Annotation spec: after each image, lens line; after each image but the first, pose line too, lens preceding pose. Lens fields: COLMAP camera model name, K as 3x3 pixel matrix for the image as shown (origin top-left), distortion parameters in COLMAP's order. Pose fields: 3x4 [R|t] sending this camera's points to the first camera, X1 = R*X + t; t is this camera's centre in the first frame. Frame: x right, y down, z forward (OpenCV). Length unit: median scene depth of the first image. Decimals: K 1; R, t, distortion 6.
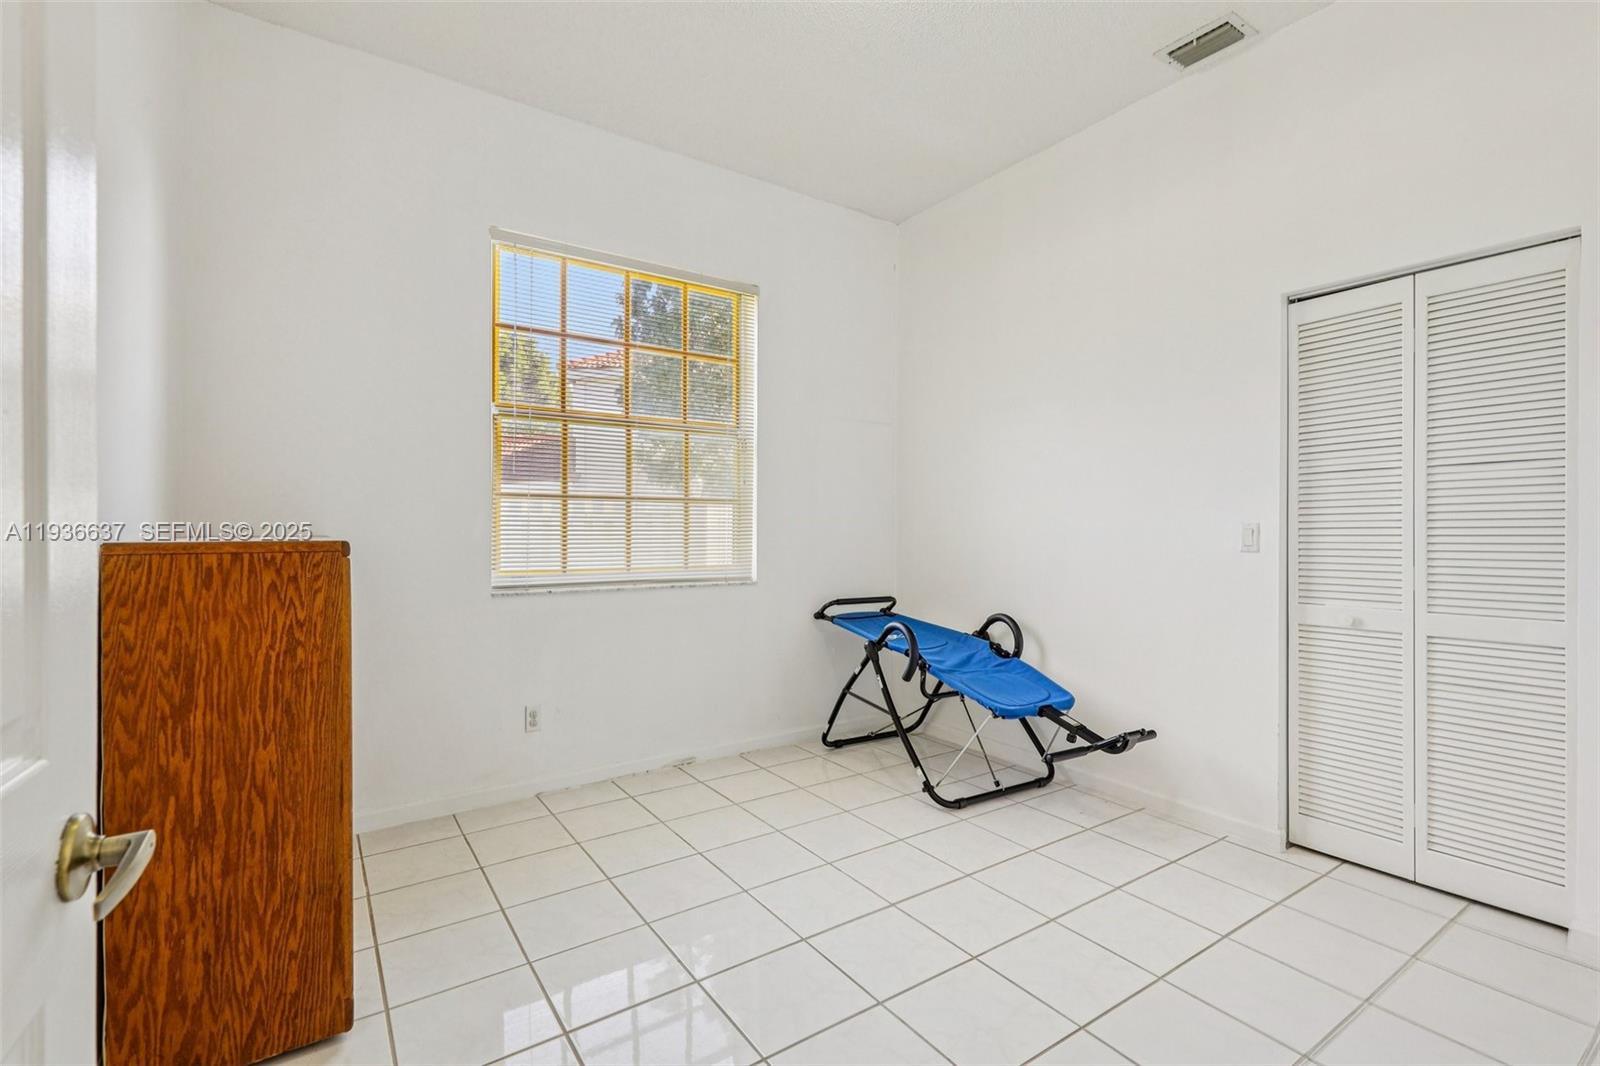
lens RADIAL K [[733.9, 0, 812.0], [0, 733.9, 526.9], [0, 0, 1]] dist [0.001267, -0.000264]
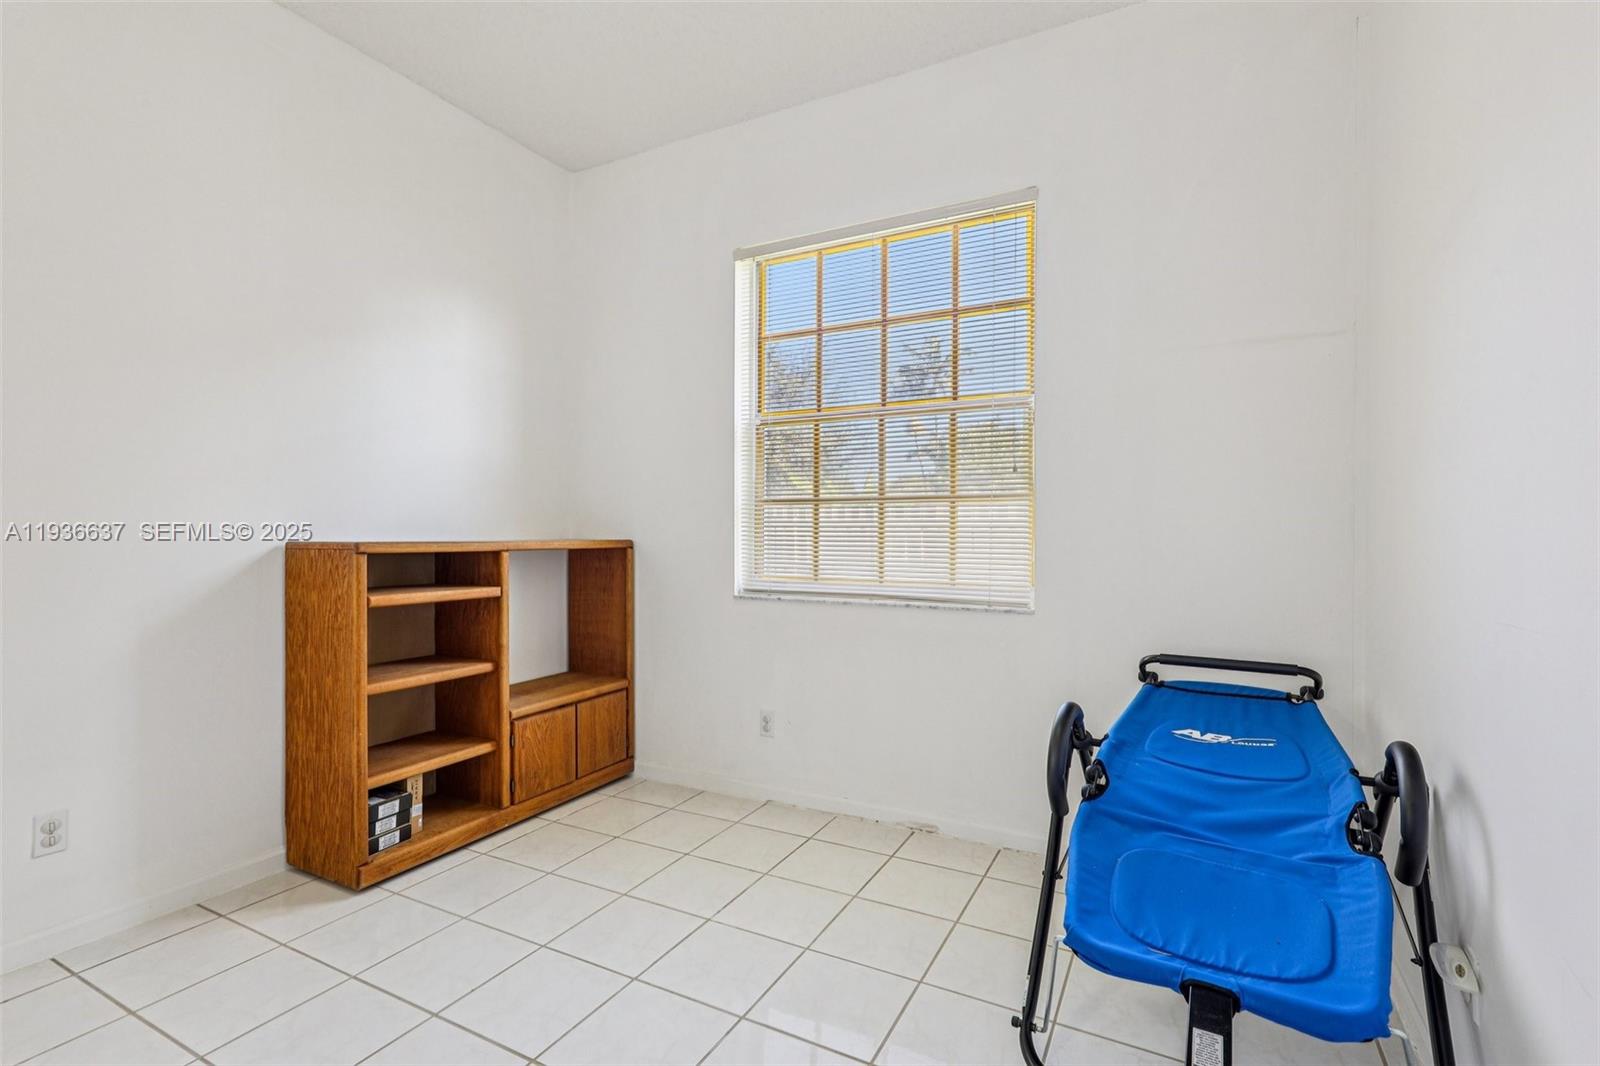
lens RADIAL K [[733.9, 0, 805.3], [0, 733.9, 533.6], [0, 0, 1]] dist [0.001267, -0.000264]
pose [[0.458573, 0.000167, -0.888656, 0.875791], [0.000161, 1.000000, 0.000271, 0.002217], [0.888656, -0.000268, 0.458573, 0.964376]]
